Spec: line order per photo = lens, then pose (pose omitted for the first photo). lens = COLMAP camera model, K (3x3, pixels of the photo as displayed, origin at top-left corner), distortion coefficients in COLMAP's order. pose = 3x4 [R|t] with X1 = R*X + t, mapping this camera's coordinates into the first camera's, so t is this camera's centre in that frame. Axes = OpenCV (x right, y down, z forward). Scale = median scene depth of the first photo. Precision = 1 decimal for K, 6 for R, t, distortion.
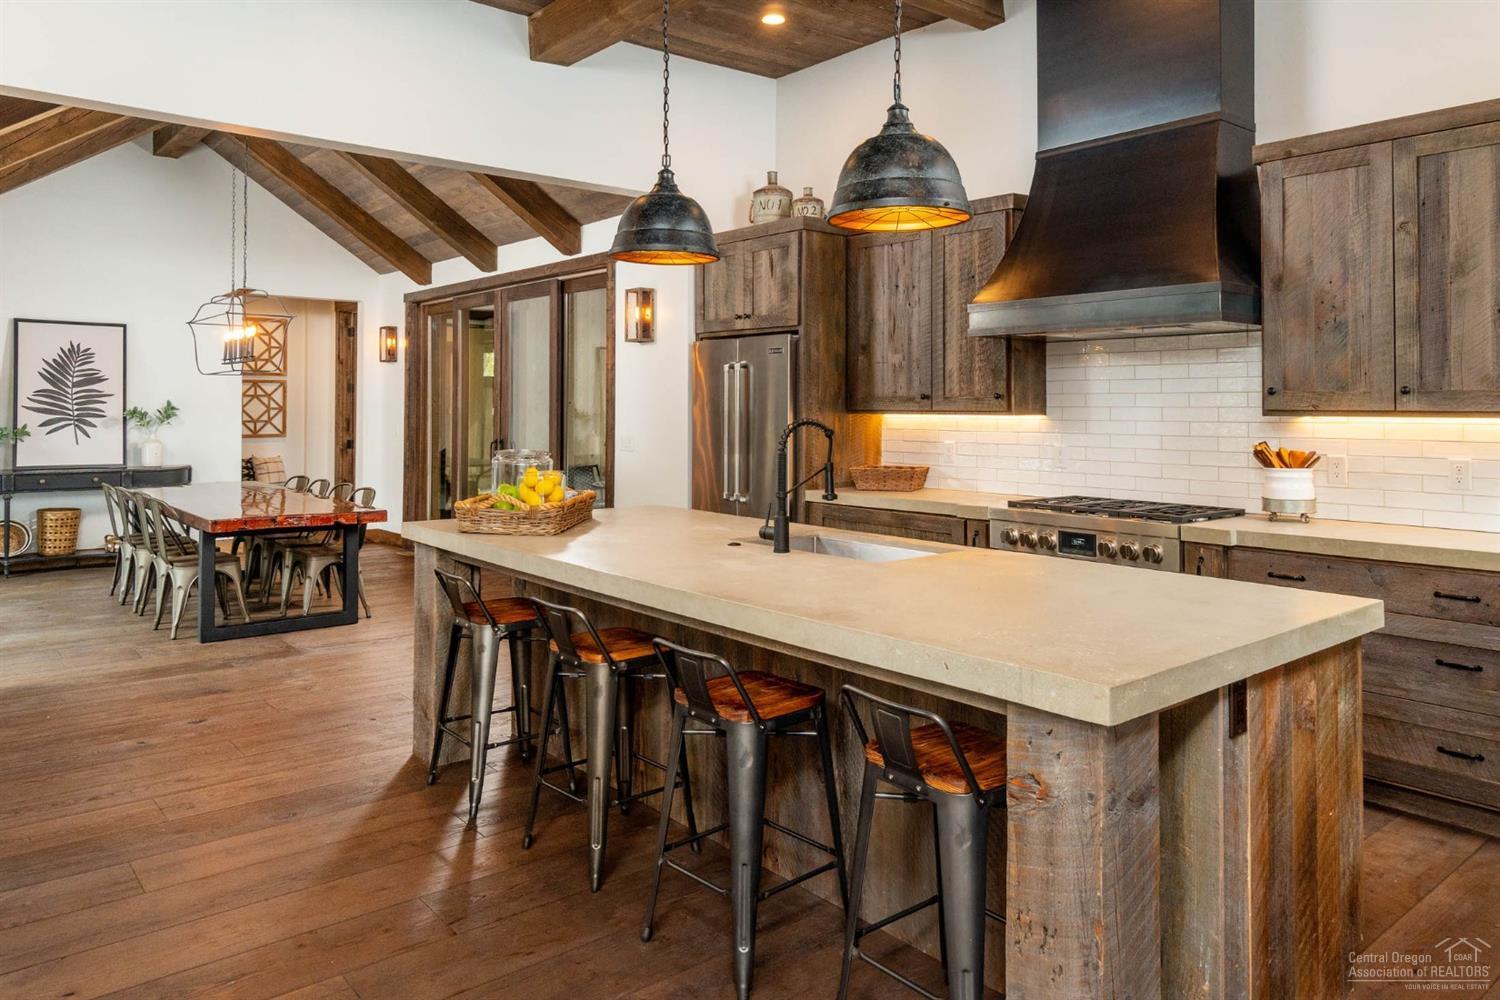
lens RADIAL K [[1044.2, 0, 748.9], [0, 1044.2, 408.1], [0, 0, 1]] dist [-0.008089, -0.003736]
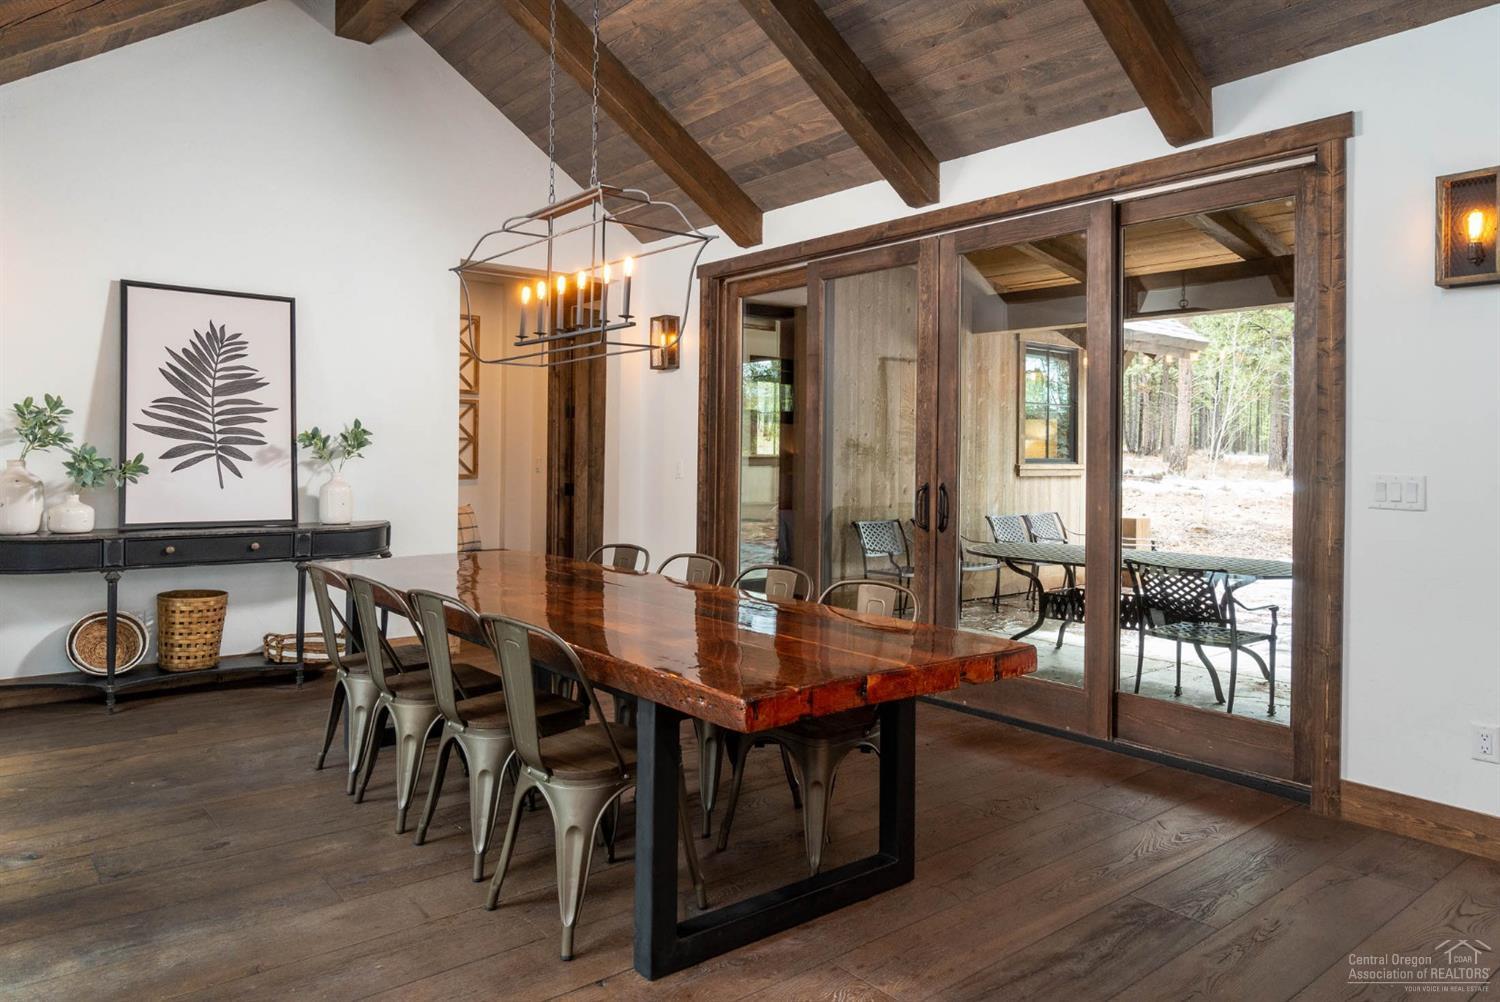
lens RADIAL K [[994.6, 0, 749.6], [0, 994.6, 453.4], [0, 0, 1]] dist [-0.000040, 0.000334]
pose [[0.999963, 0.008170, -0.002833, -0.335172], [-0.008178, 0.999963, -0.002673, 0.013651], [0.002811, 0.002696, 0.999992, 0.416465]]
